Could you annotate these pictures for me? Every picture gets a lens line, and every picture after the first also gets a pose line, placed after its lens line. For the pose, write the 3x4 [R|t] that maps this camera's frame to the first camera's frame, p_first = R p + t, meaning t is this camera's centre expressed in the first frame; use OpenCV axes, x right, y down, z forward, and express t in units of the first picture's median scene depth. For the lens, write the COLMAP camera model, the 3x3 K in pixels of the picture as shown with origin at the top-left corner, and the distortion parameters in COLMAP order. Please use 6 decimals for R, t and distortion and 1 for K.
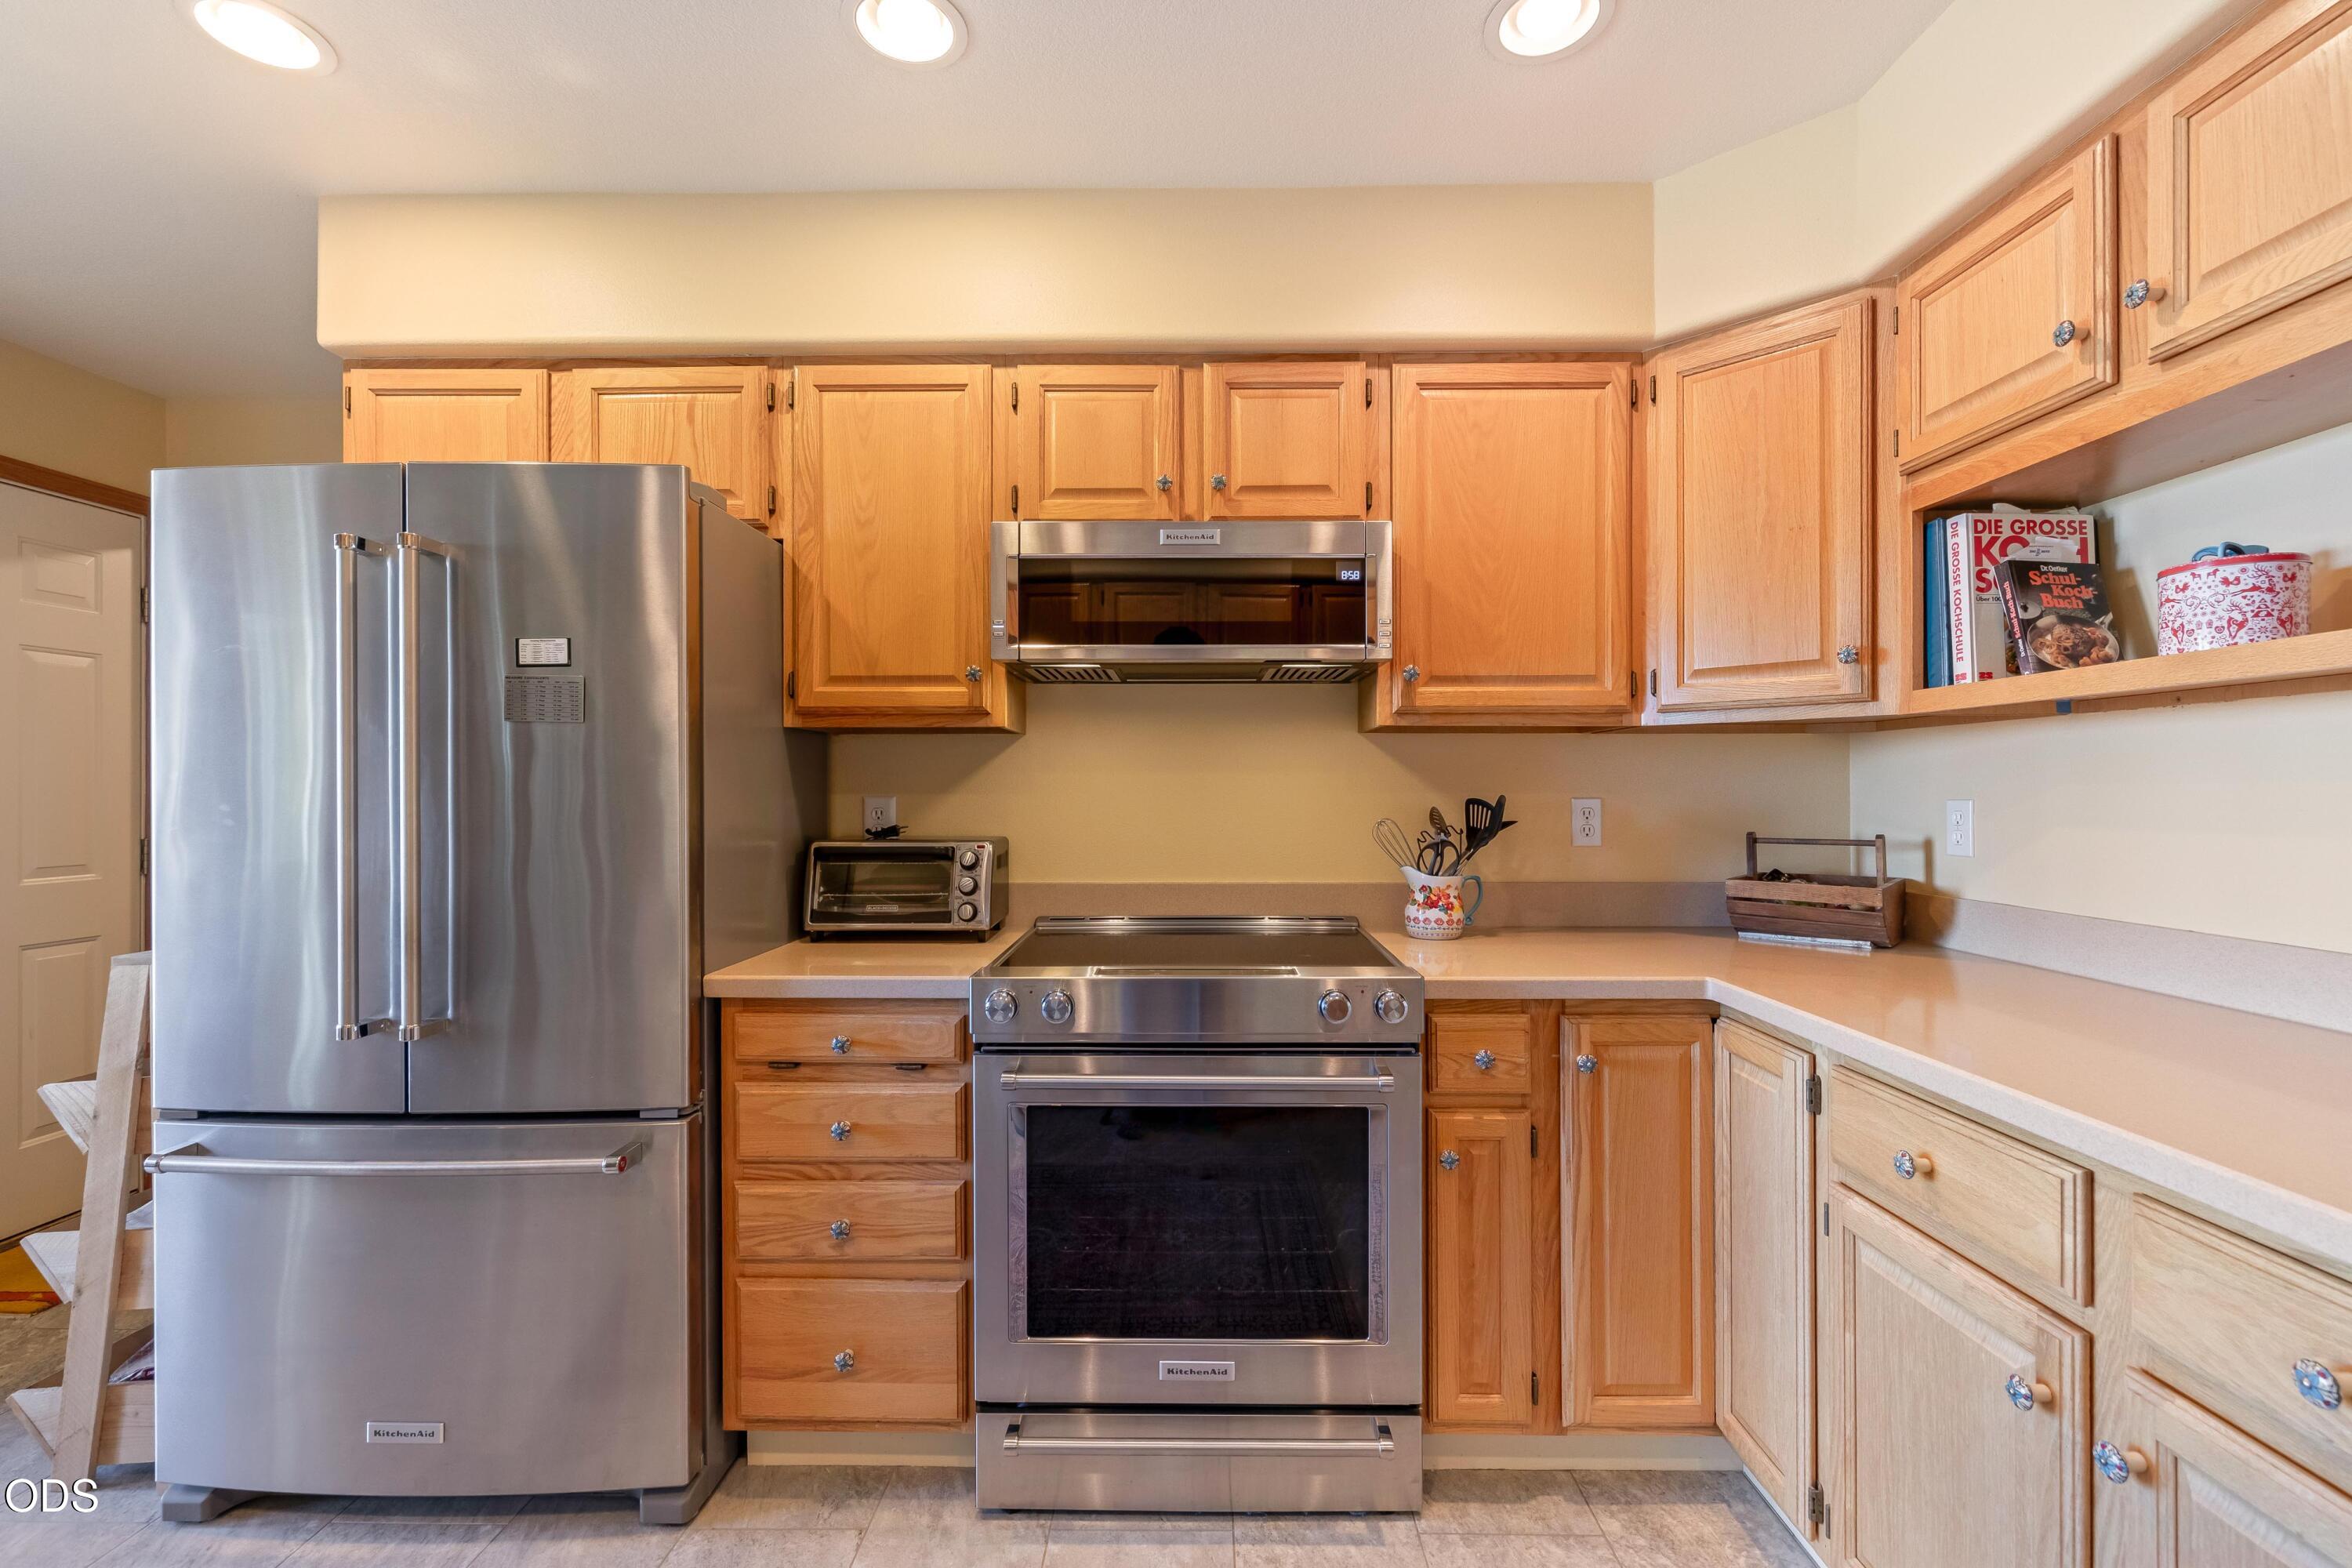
lens RADIAL K [[1014.9, 0, 1180.1], [0, 1014.9, 792.8], [0, 0, 1]] dist [-0.001898, -0.000236]
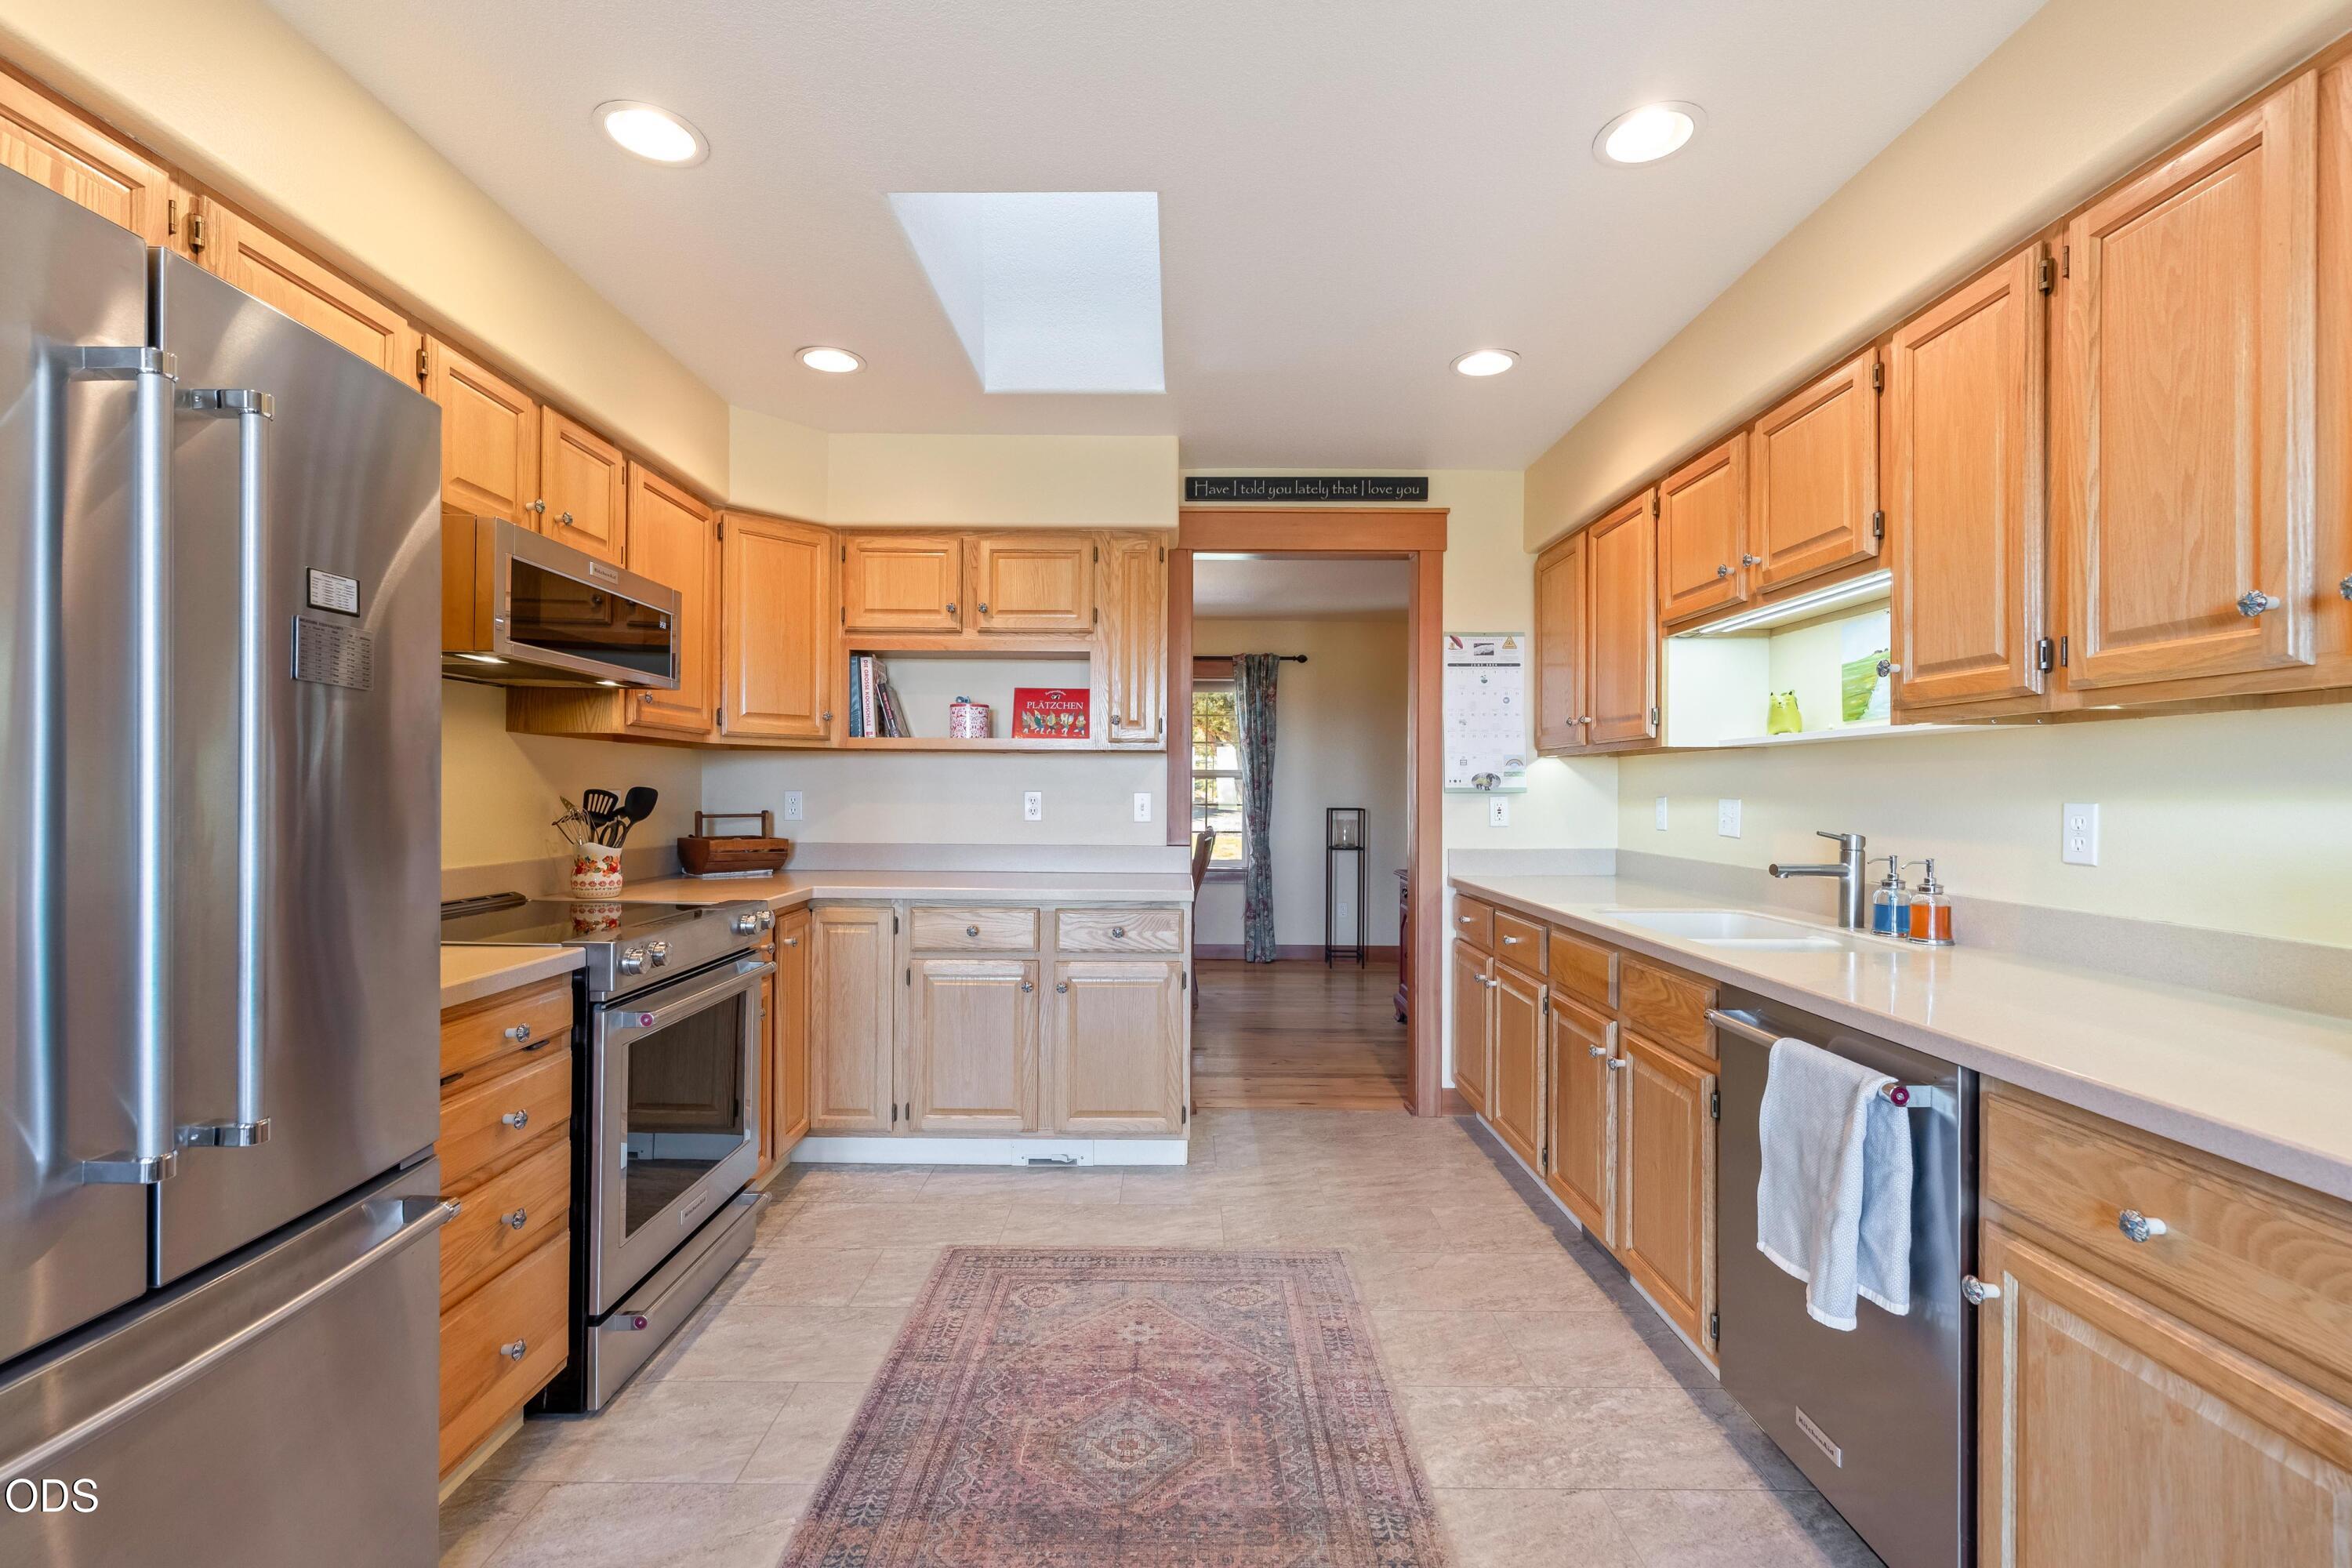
lens RADIAL K [[1014.9, 0, 1173.7], [0, 1014.9, 787.3], [0, 0, 1]] dist [-0.001898, -0.000236]
pose [[-0.011661, 0.004744, 0.999921, -1.352337], [-0.007682, 0.999959, -0.004834, 0.004995], [-0.999902, -0.007738, -0.011625, 0.369841]]
